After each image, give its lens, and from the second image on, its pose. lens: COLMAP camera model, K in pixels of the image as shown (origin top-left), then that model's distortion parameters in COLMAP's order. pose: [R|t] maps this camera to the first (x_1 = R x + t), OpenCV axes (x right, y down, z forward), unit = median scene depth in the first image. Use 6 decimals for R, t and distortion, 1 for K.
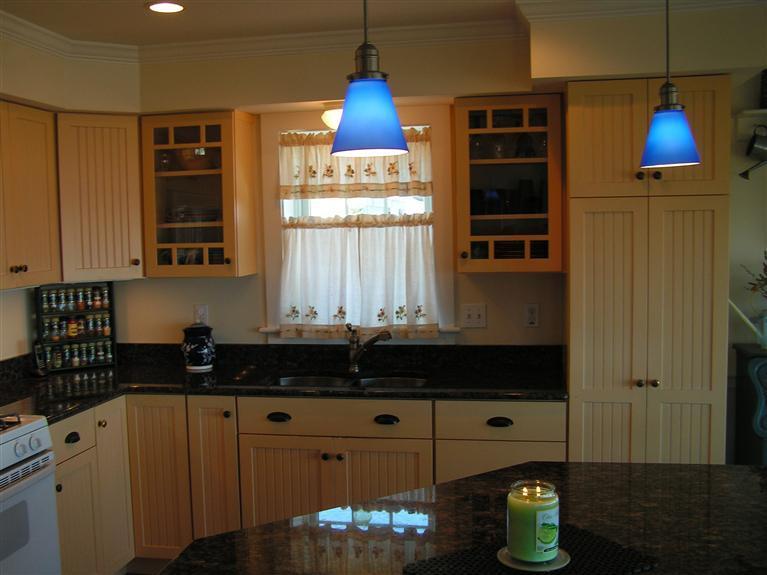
lens RADIAL K [[847.6, 0, 382.8], [0, 847.6, 292.3], [0, 0, 1]] dist [-0.157549, 0.000000]
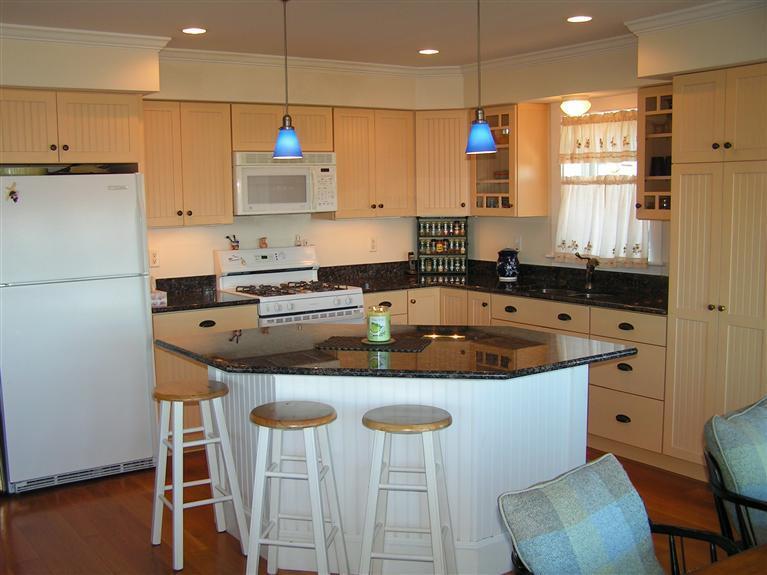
lens RADIAL K [[847.6, 0, 384.2], [0, 847.6, 286.2], [0, 0, 1]] dist [-0.157549, 0.000000]
pose [[0.715788, 0.087286, -0.692841, 0.663819], [-0.052340, 0.996073, 0.071415, 0.009084], [0.696353, -0.014855, 0.717546, -0.213481]]
